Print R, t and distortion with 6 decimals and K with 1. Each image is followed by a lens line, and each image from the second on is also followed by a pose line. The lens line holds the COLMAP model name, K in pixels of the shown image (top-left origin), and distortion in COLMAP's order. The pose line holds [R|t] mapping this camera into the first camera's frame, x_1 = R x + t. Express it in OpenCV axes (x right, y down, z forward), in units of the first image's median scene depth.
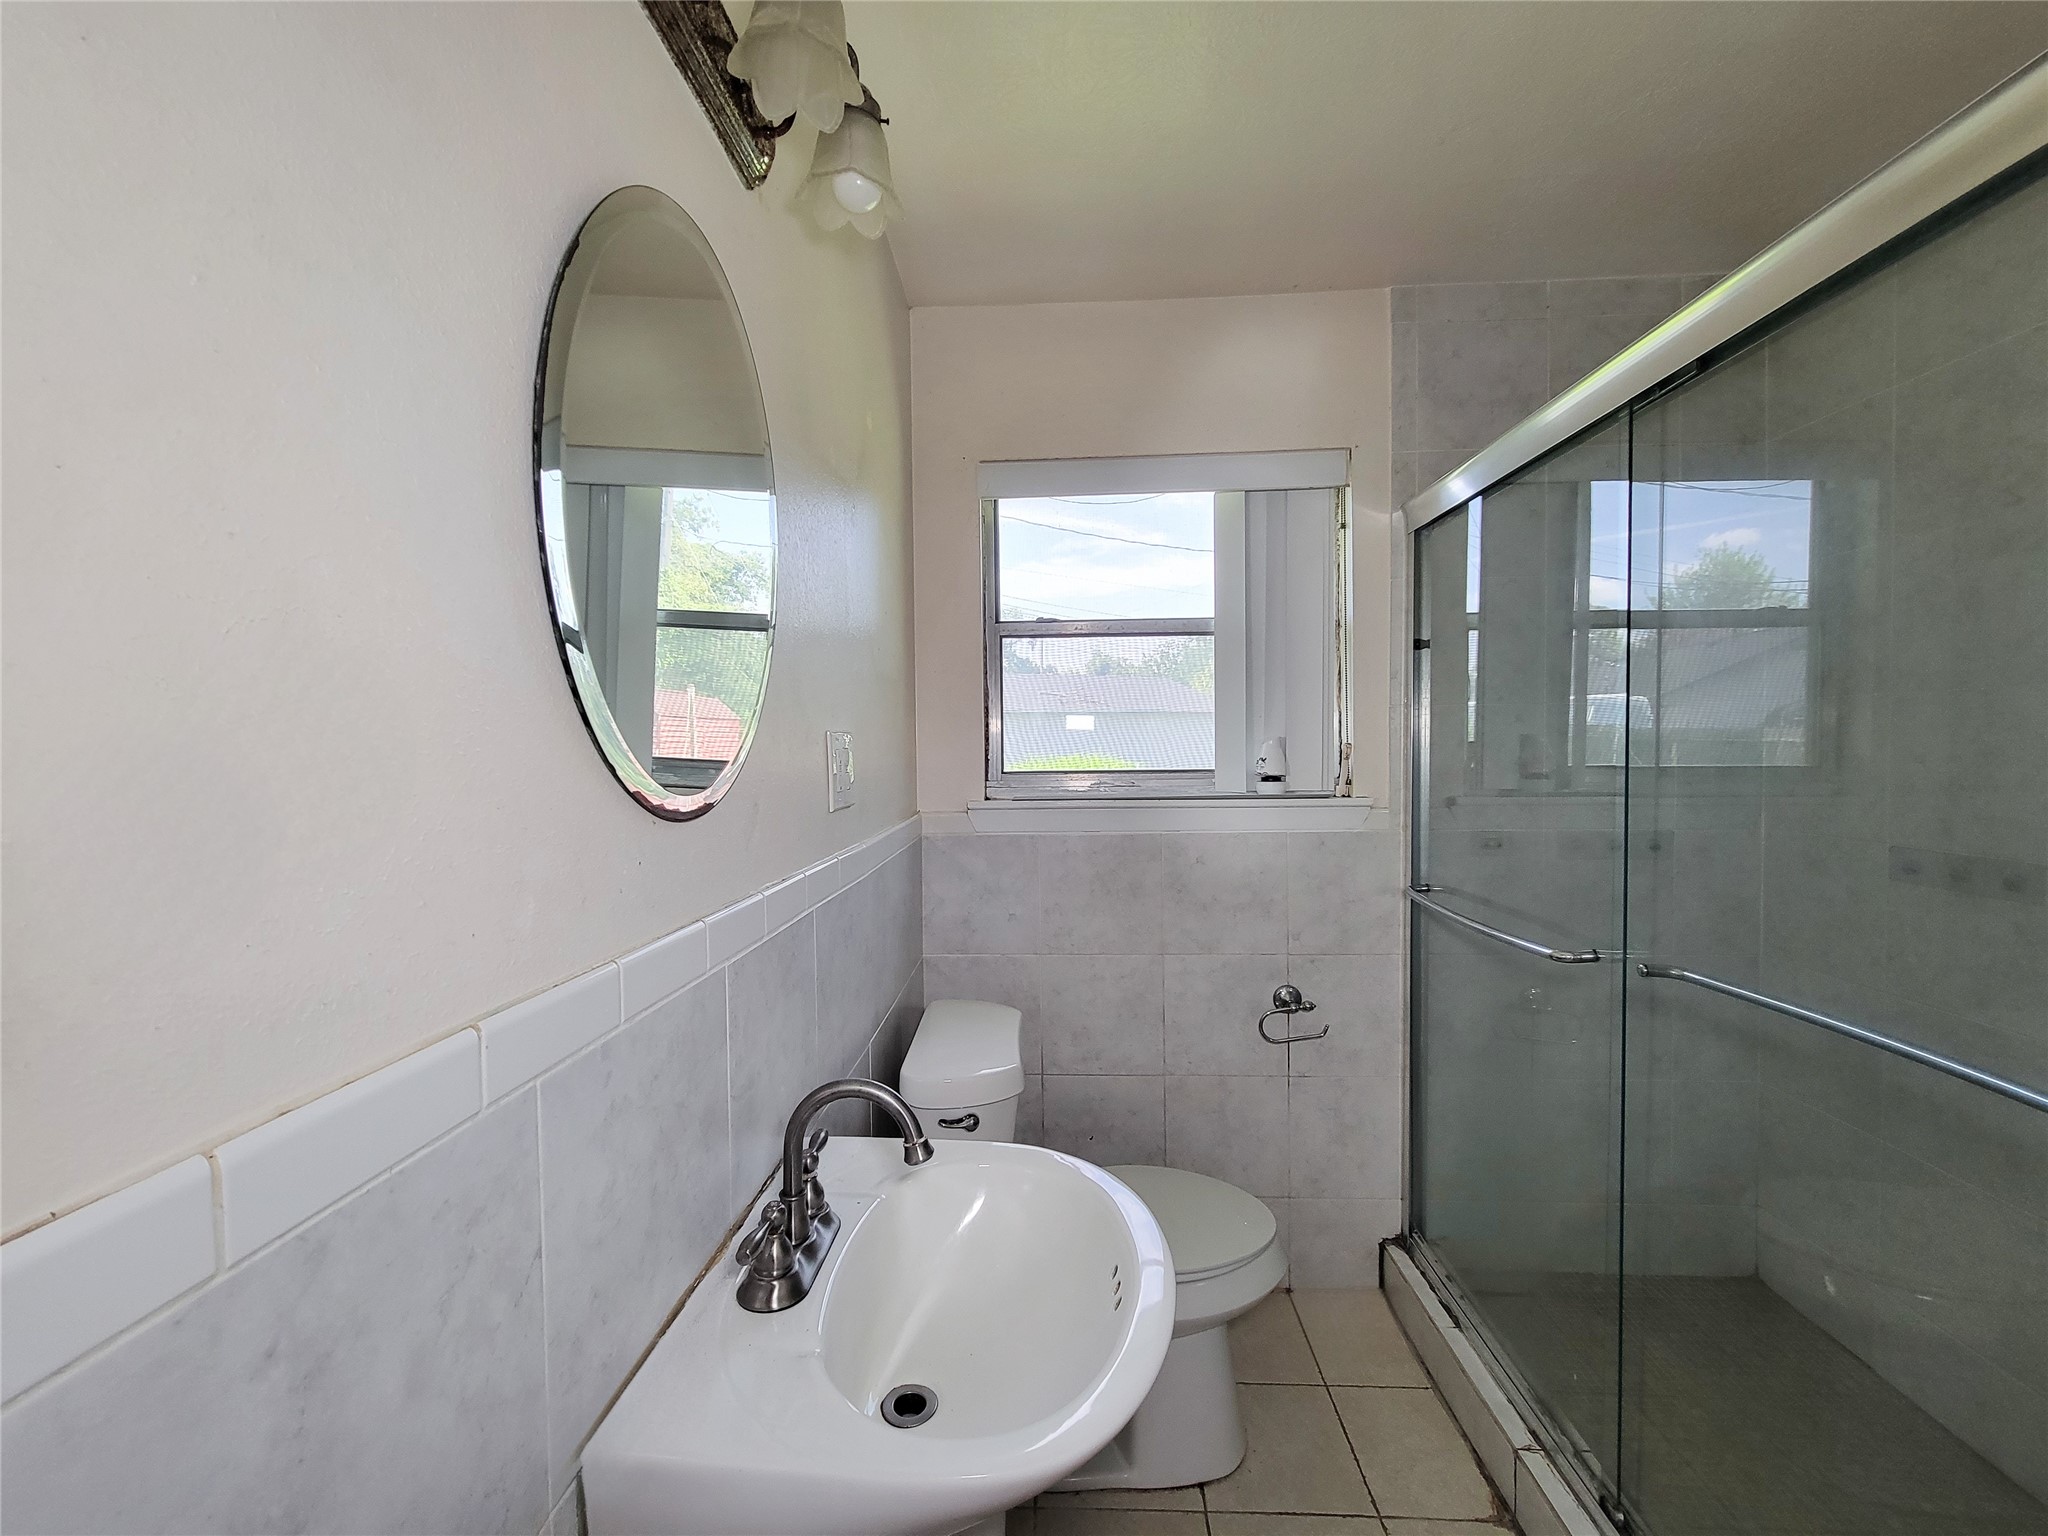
lens RADIAL K [[861.1, 0, 1023.1], [0, 861.1, 754.8], [0, 0, 1]] dist [0.004502, -0.003535]
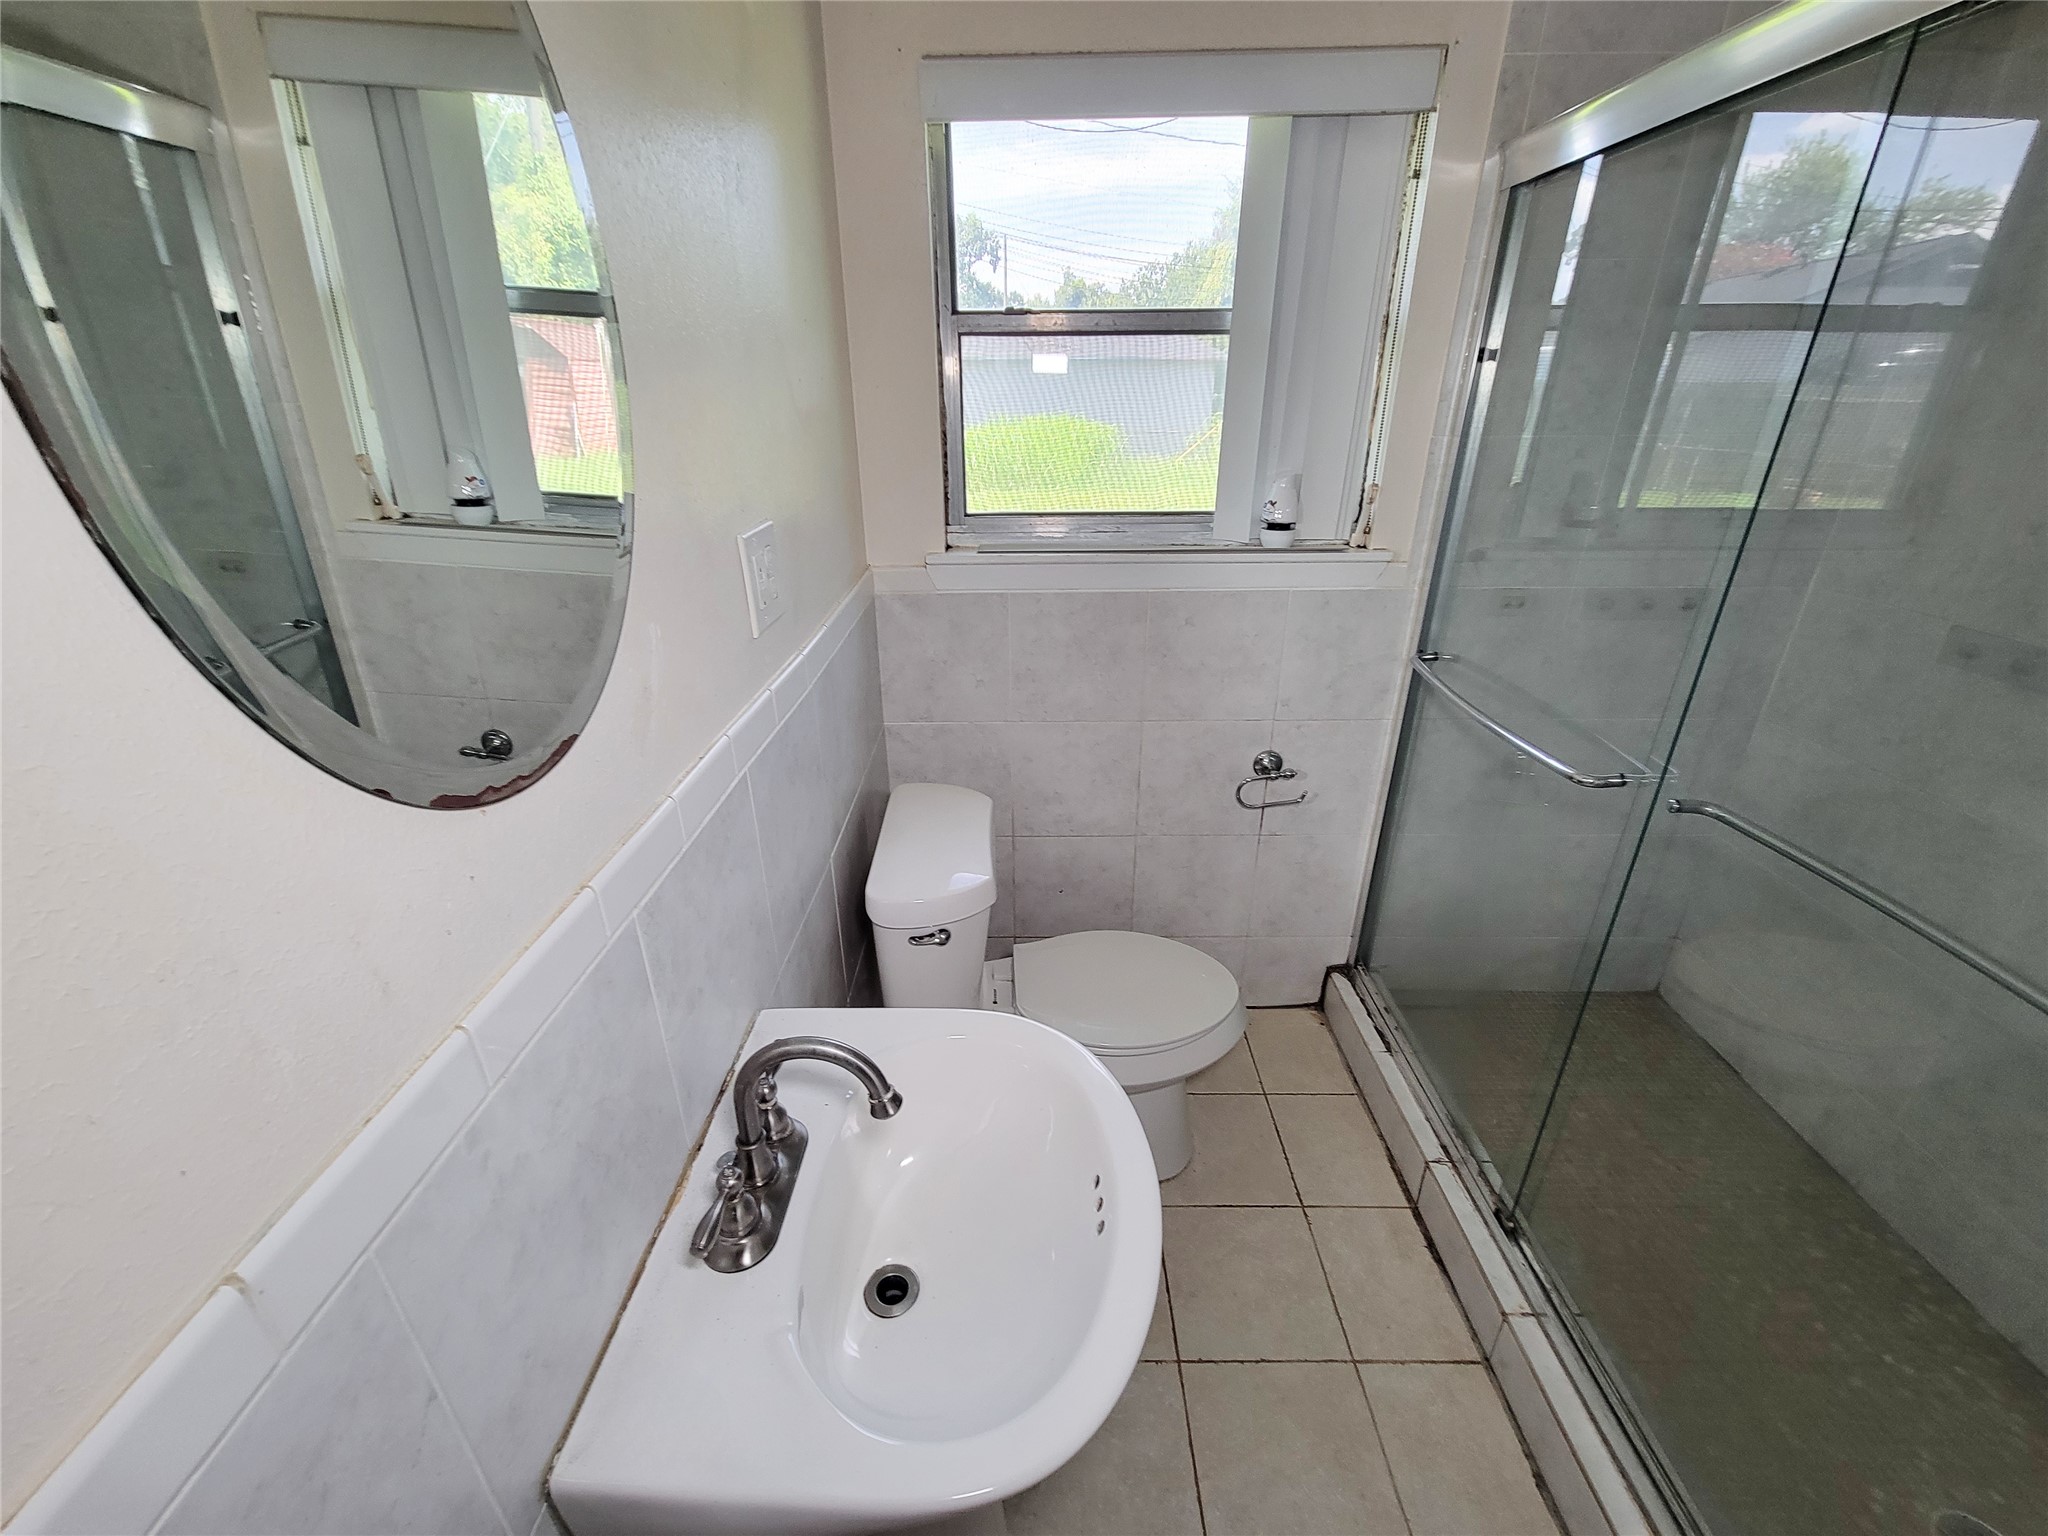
lens RADIAL K [[861.1, 0, 1023.7], [0, 861.1, 780.8], [0, 0, 1]] dist [0.004502, -0.003535]
pose [[0.999148, -0.012959, 0.039184, -0.003604], [-0.003863, 0.915883, 0.401428, -0.086277], [-0.041090, -0.401237, 0.915052, 0.125749]]
